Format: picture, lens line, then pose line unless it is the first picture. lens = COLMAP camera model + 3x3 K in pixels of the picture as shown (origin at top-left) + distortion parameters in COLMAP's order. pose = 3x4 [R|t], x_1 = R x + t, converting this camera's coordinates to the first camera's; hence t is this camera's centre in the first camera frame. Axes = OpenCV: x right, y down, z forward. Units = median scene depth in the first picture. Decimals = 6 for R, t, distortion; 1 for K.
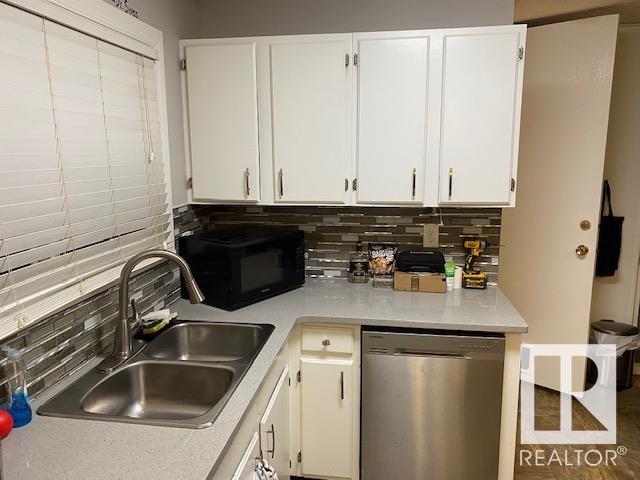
lens RADIAL K [[486.2, 0, 310.4], [0, 486.2, 238.7], [0, 0, 1]] dist [0.002562, 0.001278]
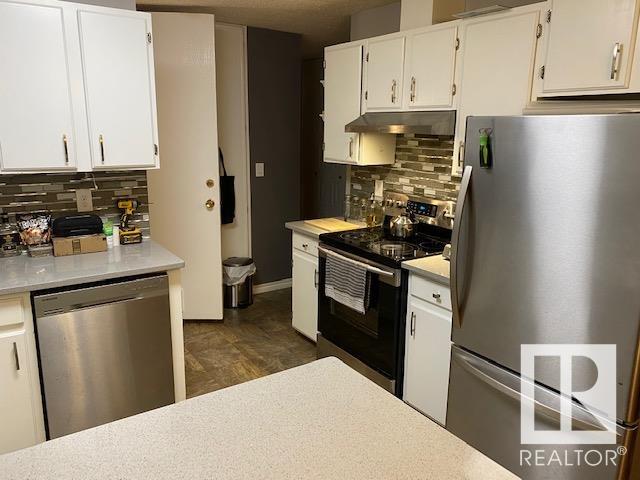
lens RADIAL K [[486.2, 0, 310.4], [0, 486.2, 238.7], [0, 0, 1]] dist [0.002562, 0.001278]
pose [[0.737582, -0.132943, 0.662041, -0.103561], [0.096912, 0.991119, 0.091055, 0.028452], [-0.668267, -0.003000, 0.743916, -0.118102]]
